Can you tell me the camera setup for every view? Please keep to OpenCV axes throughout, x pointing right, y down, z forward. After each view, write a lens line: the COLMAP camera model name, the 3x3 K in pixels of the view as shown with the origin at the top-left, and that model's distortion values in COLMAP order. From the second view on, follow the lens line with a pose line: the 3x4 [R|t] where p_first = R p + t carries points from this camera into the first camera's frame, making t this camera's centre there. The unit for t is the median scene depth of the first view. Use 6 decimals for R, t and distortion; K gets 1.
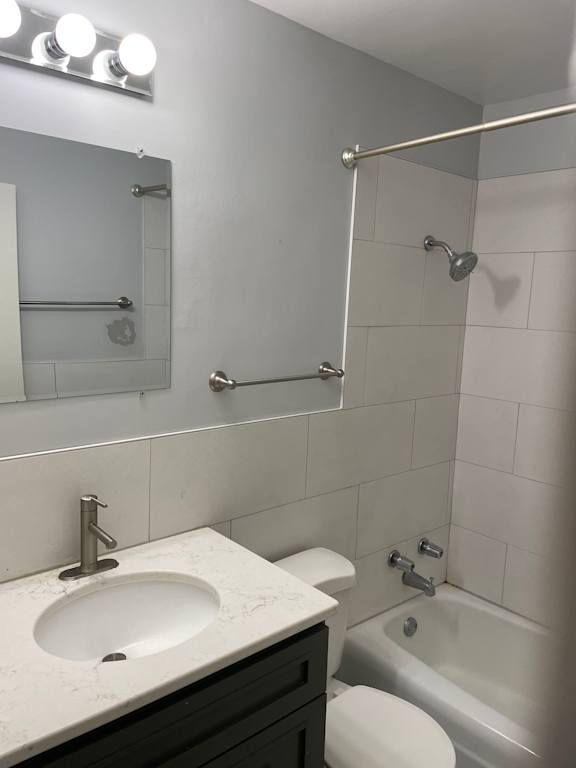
lens RADIAL K [[591.8, 0, 284.2], [0, 591.8, 384.8], [0, 0, 1]] dist [0.059306, -0.037440]
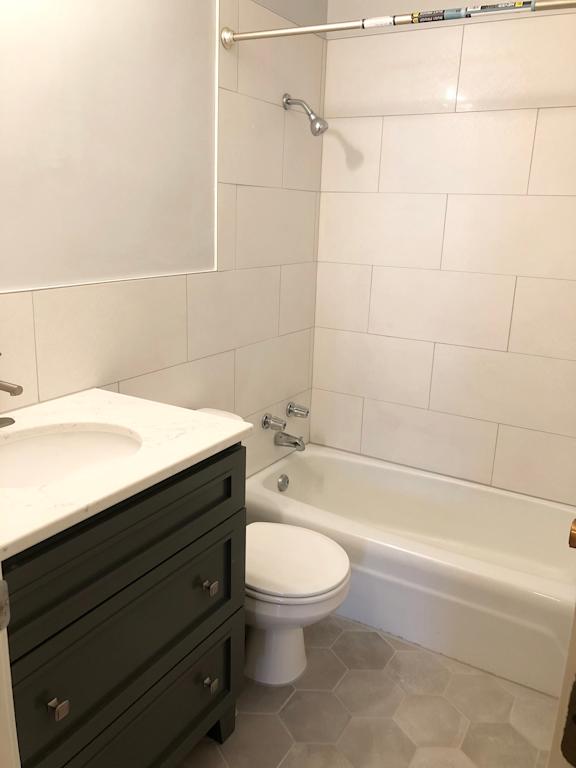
lens RADIAL K [[630.1, 0, 292.6], [0, 630.1, 378.5], [0, 0, 1]] dist [0.044464, -0.024708]
pose [[0.950631, -0.084530, 0.298588, -0.101331], [0.046875, 0.990260, 0.131104, 0.079934], [-0.306762, -0.110635, 0.945334, -0.051706]]
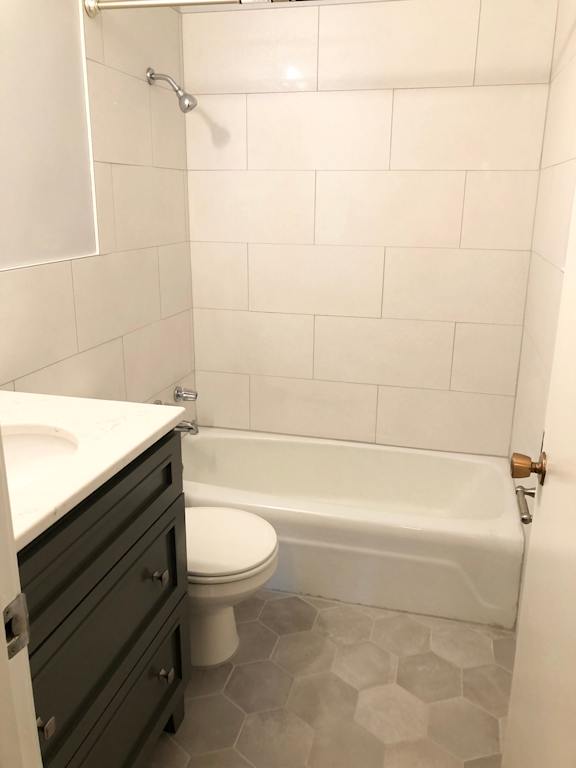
lens RADIAL K [[630.1, 0, 292.1], [0, 630.1, 376.4], [0, 0, 1]] dist [0.044464, -0.024708]
pose [[0.829376, -0.182434, 0.528065, -0.194724], [0.103499, 0.978994, 0.175665, 0.077639], [-0.549020, -0.091038, 0.830836, -0.017696]]
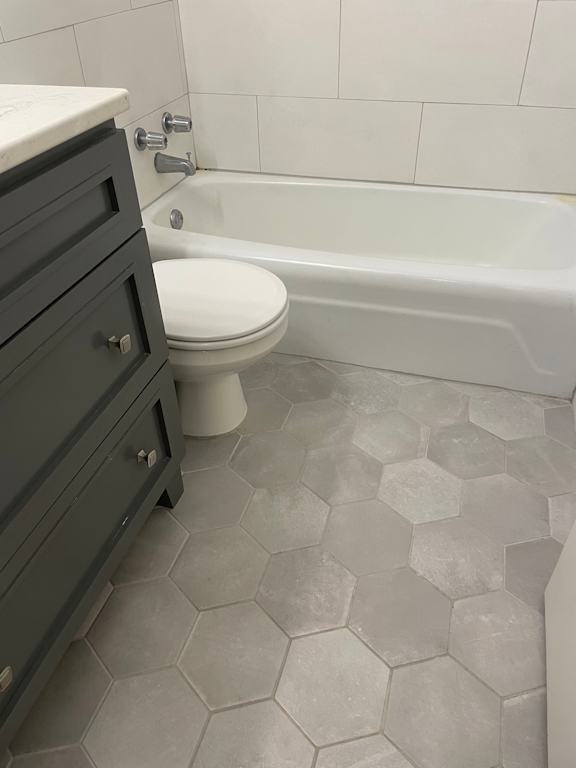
lens RADIAL K [[591.8, 0, 286.0], [0, 591.8, 377.4], [0, 0, 1]] dist [0.059306, -0.037440]
pose [[0.853116, -0.361767, 0.375923, -0.074625], [0.133570, 0.847978, 0.512925, 0.185836], [-0.504334, -0.387373, 0.771745, 0.154360]]
